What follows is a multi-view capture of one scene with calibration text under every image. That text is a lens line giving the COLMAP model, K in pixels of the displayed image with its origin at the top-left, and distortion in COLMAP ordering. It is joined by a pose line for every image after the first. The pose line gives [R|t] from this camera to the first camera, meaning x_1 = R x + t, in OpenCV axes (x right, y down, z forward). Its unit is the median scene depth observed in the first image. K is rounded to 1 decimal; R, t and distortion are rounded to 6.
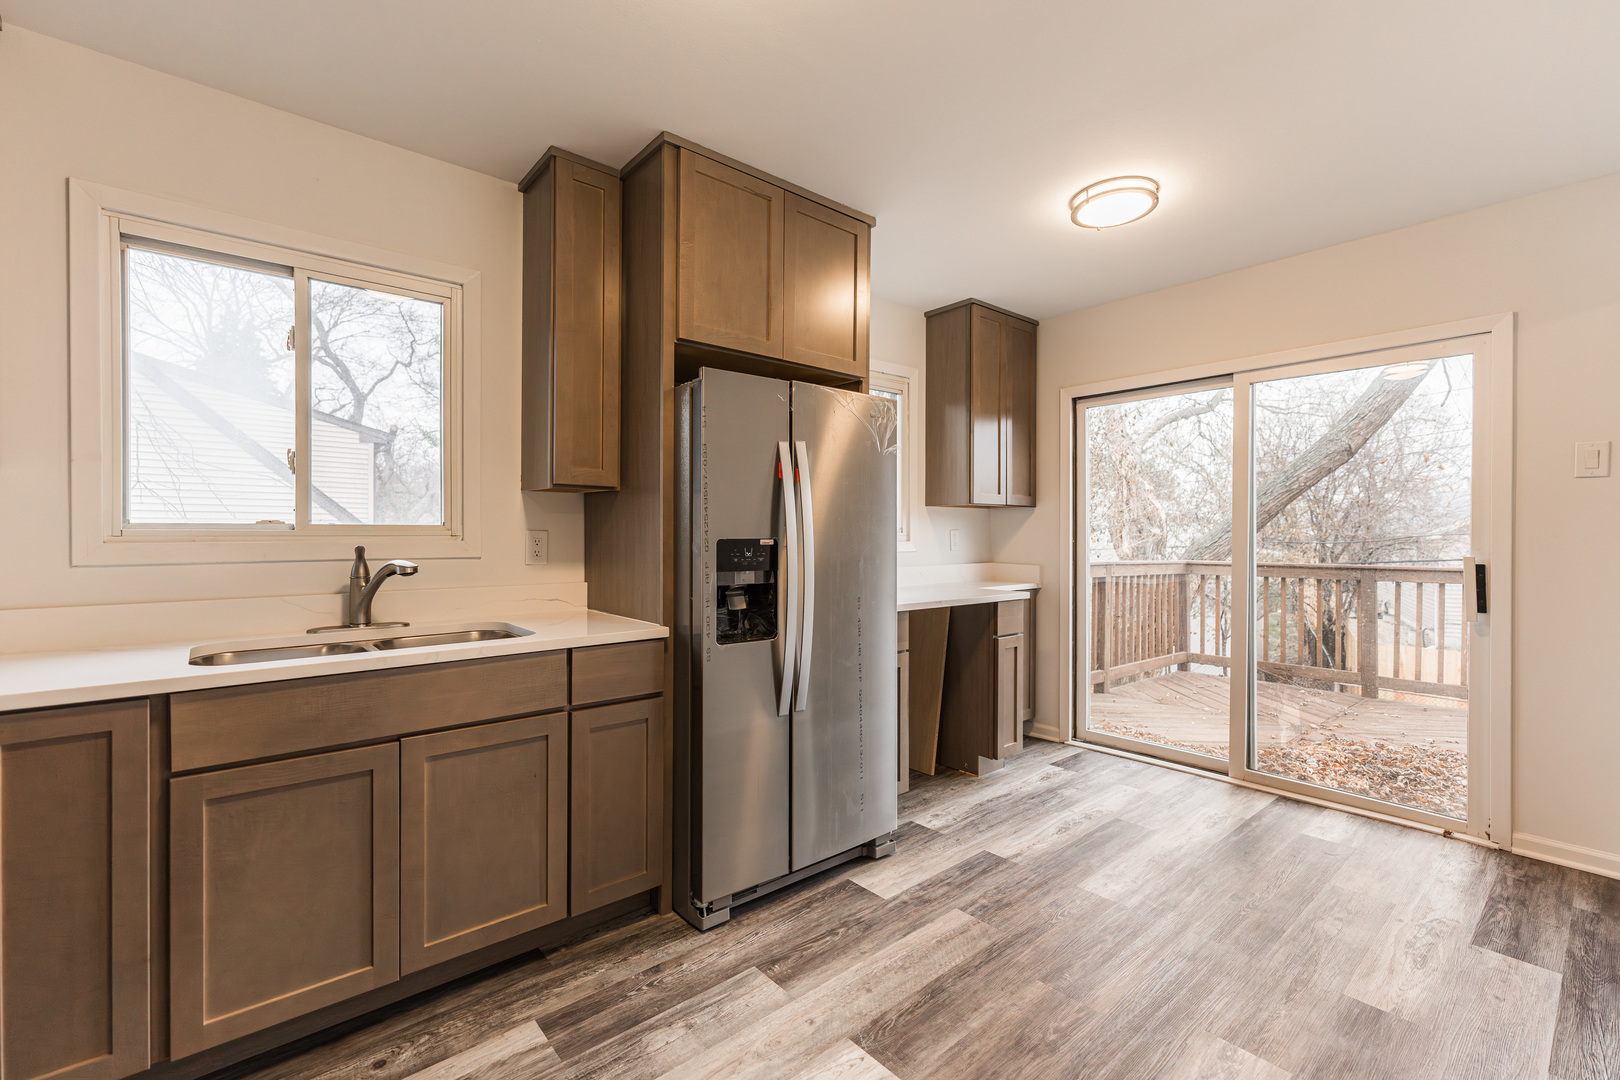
lens RADIAL K [[668.6, 0, 823.0], [0, 668.6, 535.9], [0, 0, 1]] dist [0.003374, -0.000073]
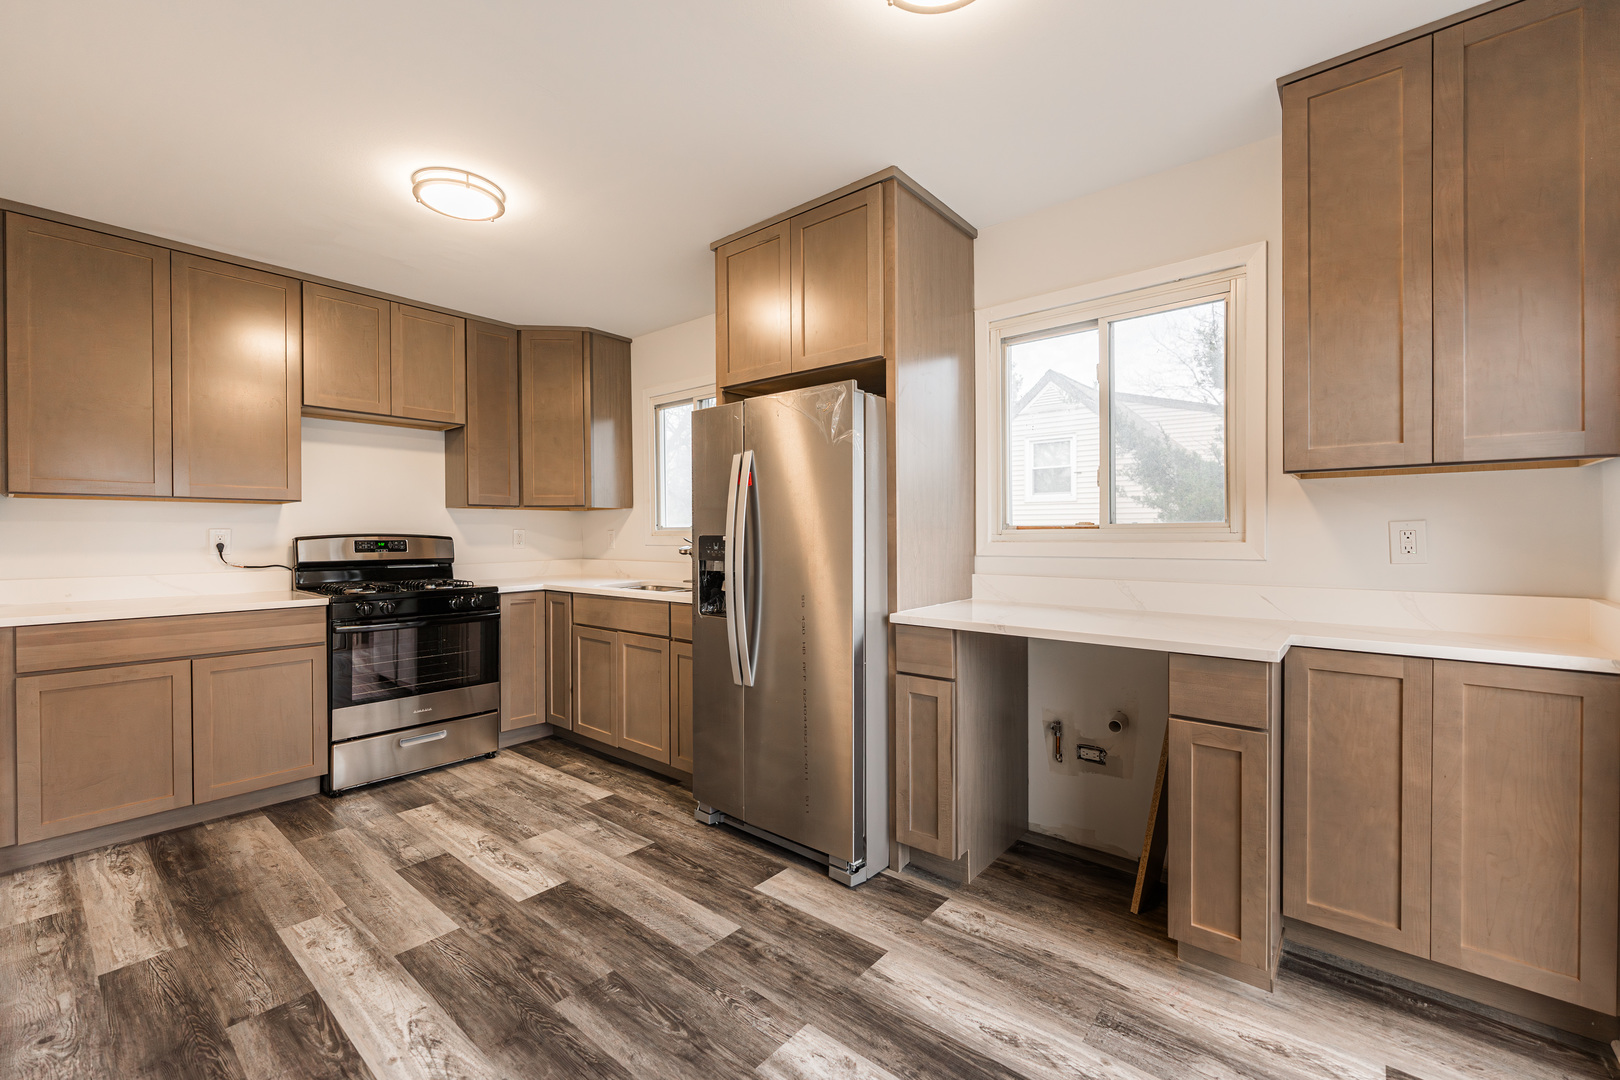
lens RADIAL K [[668.6, 0, 823.6], [0, 668.6, 539.1], [0, 0, 1]] dist [0.003374, -0.000073]
pose [[0.184528, 0.004755, -0.982816, 1.183130], [-0.001664, 0.999988, 0.004526, 0.006064], [0.982826, 0.000800, 0.184534, 0.971345]]
